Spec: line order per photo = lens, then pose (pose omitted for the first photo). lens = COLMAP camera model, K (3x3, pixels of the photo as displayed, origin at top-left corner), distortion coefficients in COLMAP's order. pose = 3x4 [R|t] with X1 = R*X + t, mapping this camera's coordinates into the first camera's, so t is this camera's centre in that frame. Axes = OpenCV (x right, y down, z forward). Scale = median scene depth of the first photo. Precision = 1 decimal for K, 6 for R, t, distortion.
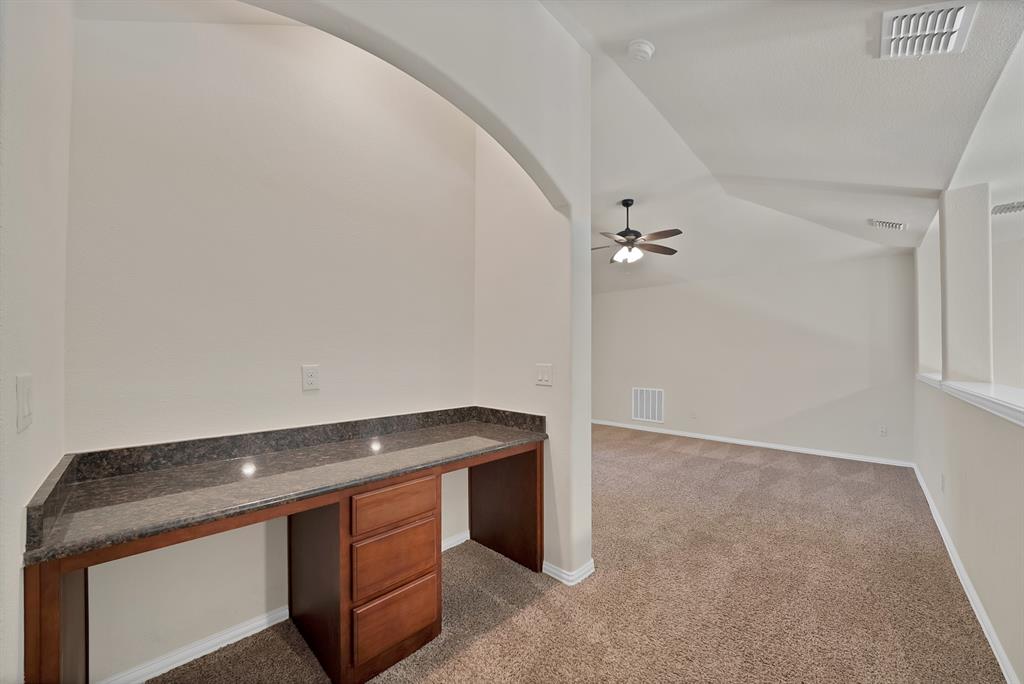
lens RADIAL K [[365.6, 0, 535.7], [0, 365.6, 353.3], [0, 0, 1]] dist [0.000148, 0.000297]
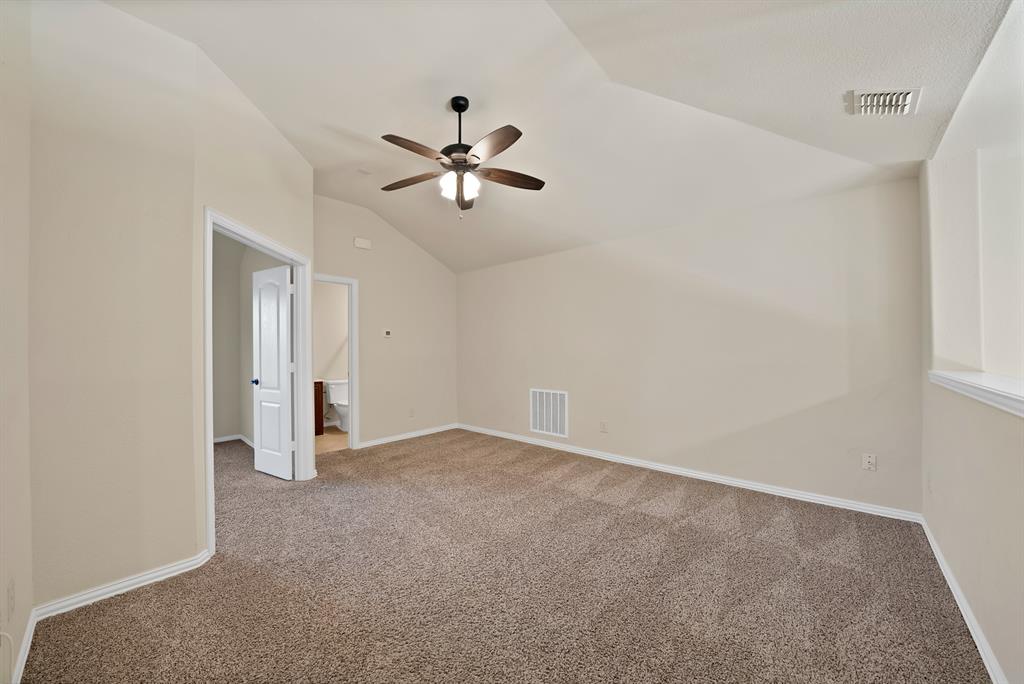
lens RADIAL K [[365.6, 0, 508.1], [0, 365.6, 346.1], [0, 0, 1]] dist [0.000148, 0.000297]
pose [[0.999876, -0.014079, -0.006999, 0.331929], [0.014132, 0.999872, 0.007538, 0.000692], [0.006892, -0.007636, 0.999947, 0.367894]]
